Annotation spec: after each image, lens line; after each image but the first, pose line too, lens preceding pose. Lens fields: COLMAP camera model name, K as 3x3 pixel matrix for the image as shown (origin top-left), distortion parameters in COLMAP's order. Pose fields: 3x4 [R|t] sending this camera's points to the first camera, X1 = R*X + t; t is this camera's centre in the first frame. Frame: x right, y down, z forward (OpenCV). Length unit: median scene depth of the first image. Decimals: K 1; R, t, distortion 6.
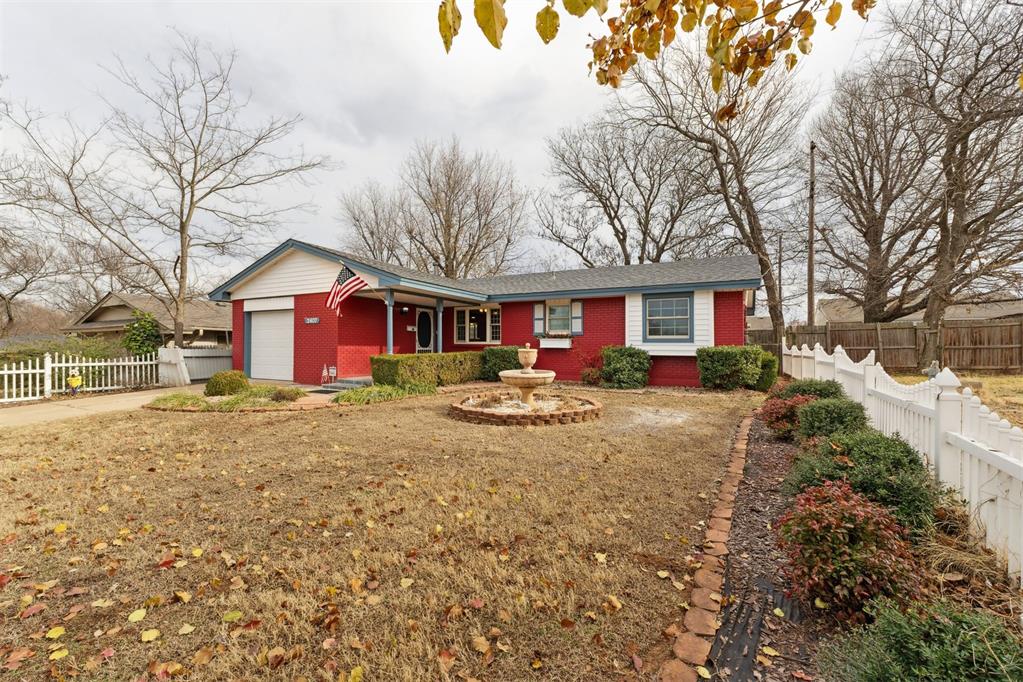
lens RADIAL K [[438.3, 0, 510.9], [0, 438.3, 343.1], [0, 0, 1]] dist [0.003138, 0.000365]
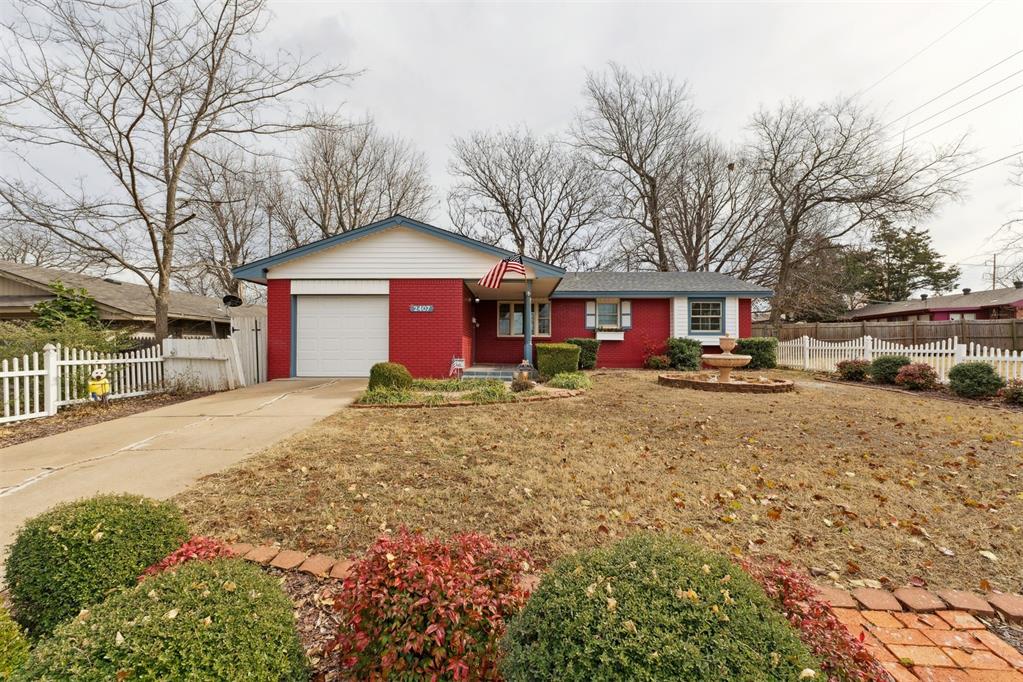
lens RADIAL K [[438.3, 0, 510.9], [0, 438.3, 343.1], [0, 0, 1]] dist [0.003138, 0.000365]
pose [[0.880128, -0.000202, 0.474736, -0.697553], [-0.000194, 1.000000, 0.000786, 0.018765], [-0.474736, -0.000784, 0.880128, 0.108675]]
